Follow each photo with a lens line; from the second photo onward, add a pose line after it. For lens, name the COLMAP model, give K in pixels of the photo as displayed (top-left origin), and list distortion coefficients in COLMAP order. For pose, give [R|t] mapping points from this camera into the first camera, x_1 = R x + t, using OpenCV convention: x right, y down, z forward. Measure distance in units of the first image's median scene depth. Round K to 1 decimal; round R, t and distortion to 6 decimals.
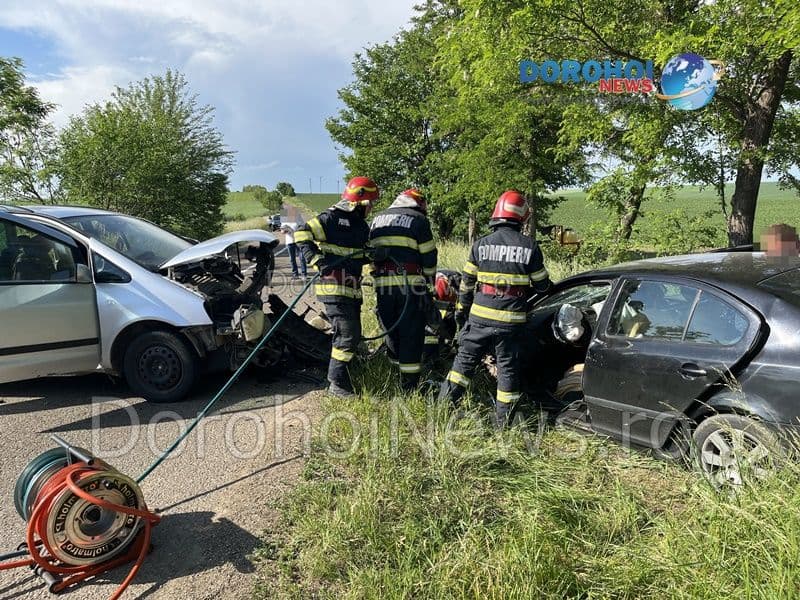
lens RADIAL K [[601.5, 0, 400.0], [0, 601.5, 300.0], [0, 0, 1]] dist [0.072339, -0.067299]
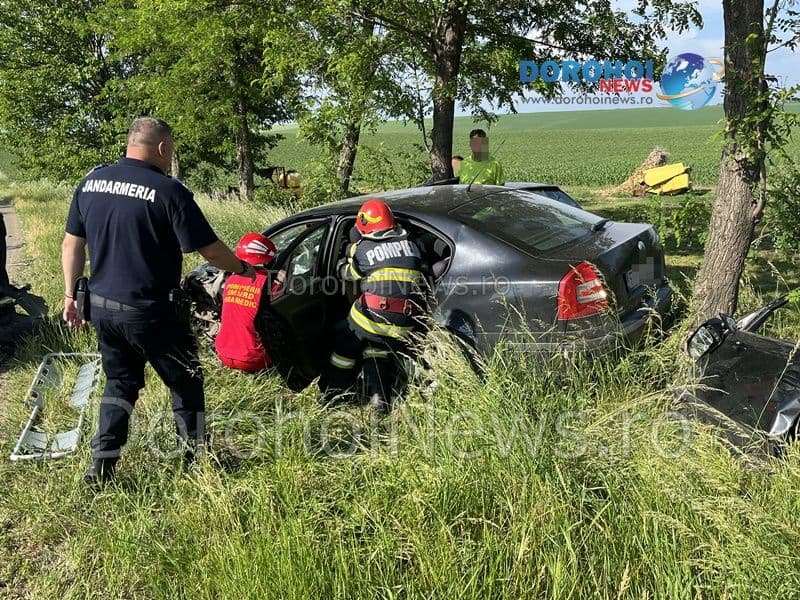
lens RADIAL K [[732.1, 0, 400.0], [0, 732.1, 300.0], [0, 0, 1]] dist [0.032577, -0.000809]
pose [[0.917294, -0.103538, 0.384515, -0.004056], [0.082961, 0.994107, 0.069772, 0.018238], [-0.389473, -0.032102, 0.920478, -0.100434]]
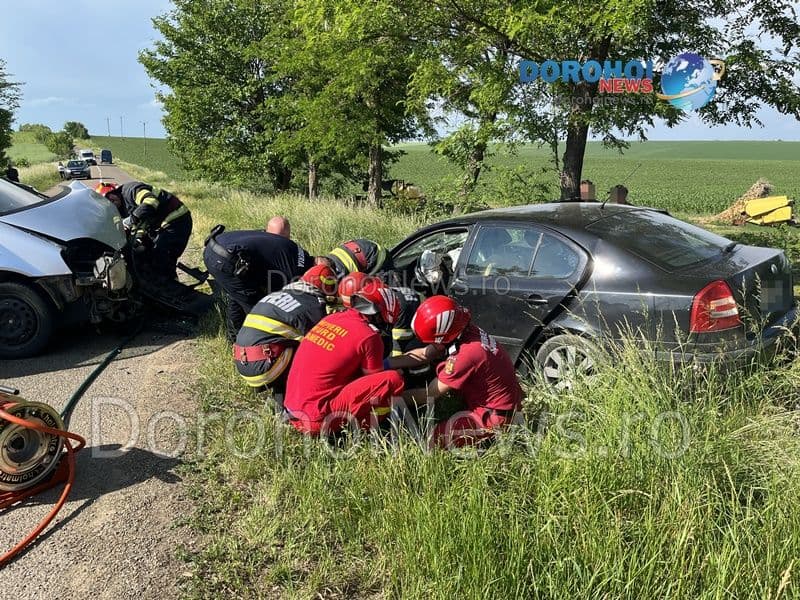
lens RADIAL K [[671.8, 0, 384.3], [0, 671.8, 292.0], [0, 0, 1]] dist [0.067424, -0.101296]
pose [[0.969124, -0.023287, 0.245472, -0.080495], [0.012853, 0.998948, 0.044021, 0.023247], [-0.246238, -0.039507, 0.968404, -0.122533]]
